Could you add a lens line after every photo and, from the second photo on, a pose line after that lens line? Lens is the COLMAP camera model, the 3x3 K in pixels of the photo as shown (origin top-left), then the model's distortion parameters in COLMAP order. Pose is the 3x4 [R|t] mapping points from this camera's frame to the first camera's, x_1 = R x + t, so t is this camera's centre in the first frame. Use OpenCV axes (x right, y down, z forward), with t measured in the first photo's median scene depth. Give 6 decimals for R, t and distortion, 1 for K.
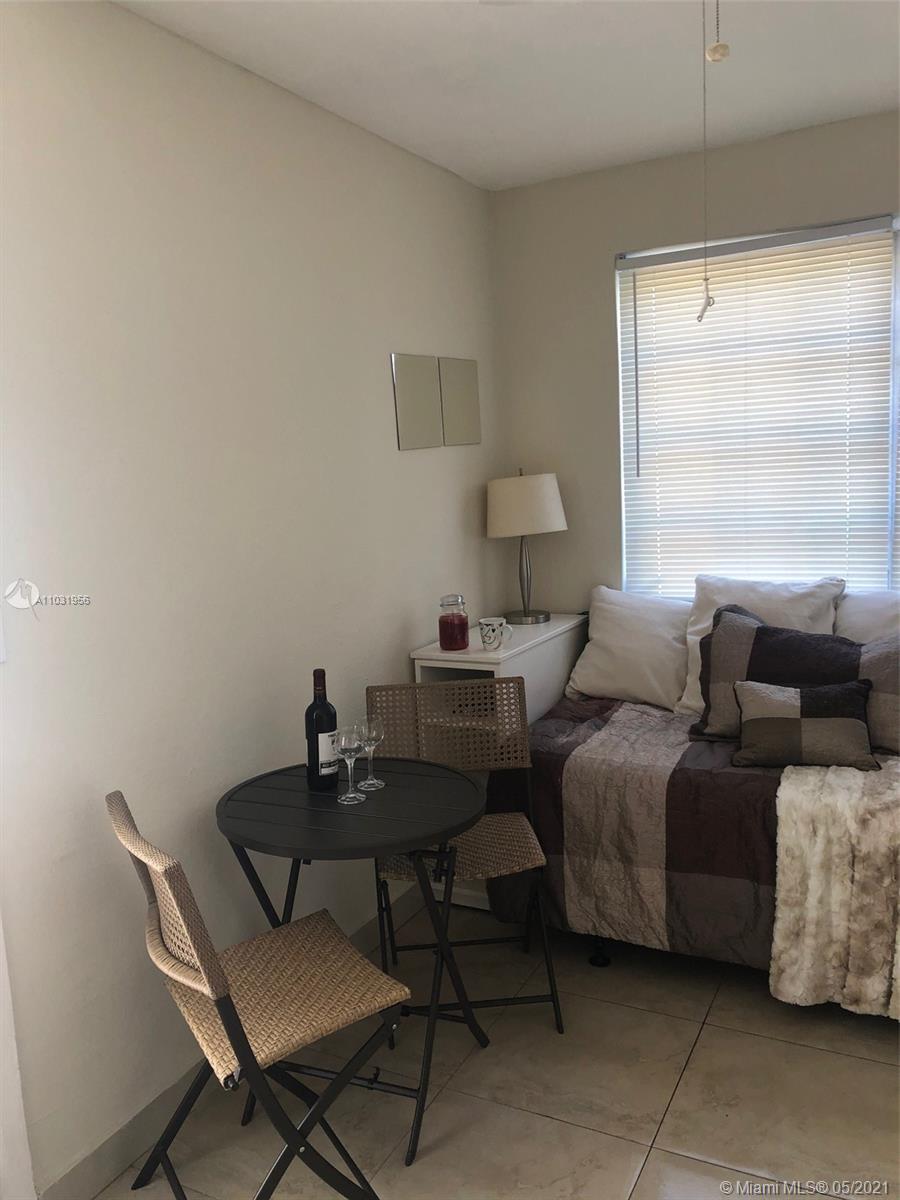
lens RADIAL K [[965.6, 0, 453.5], [0, 965.6, 598.8], [0, 0, 1]] dist [0.007627, 0.004049]
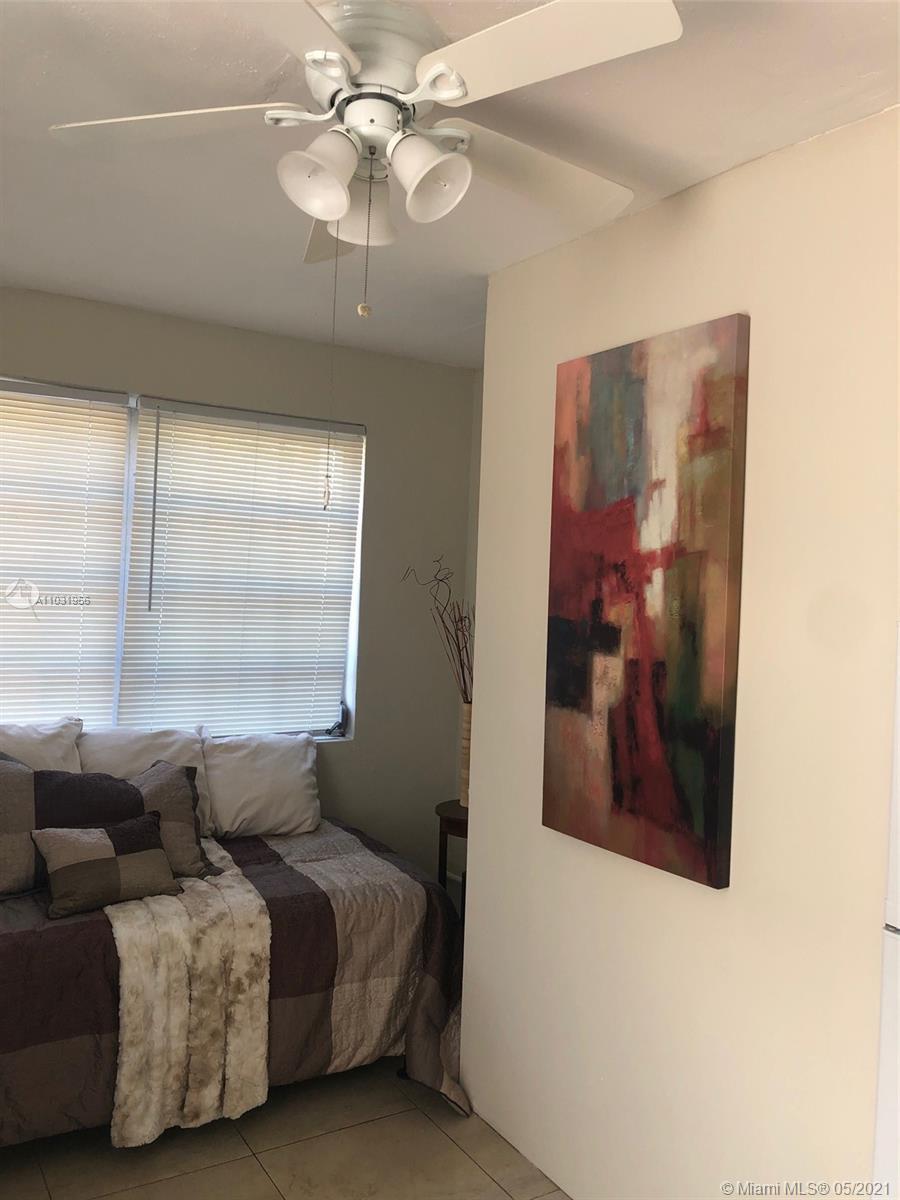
lens RADIAL K [[965.6, 0, 454.8], [0, 965.6, 598.3], [0, 0, 1]] dist [0.007627, 0.004049]
pose [[0.515708, 0.065037, 0.854292, -0.378225], [0.049314, 0.993208, -0.105382, -0.025214], [-0.855344, 0.096475, 0.508998, 0.149075]]
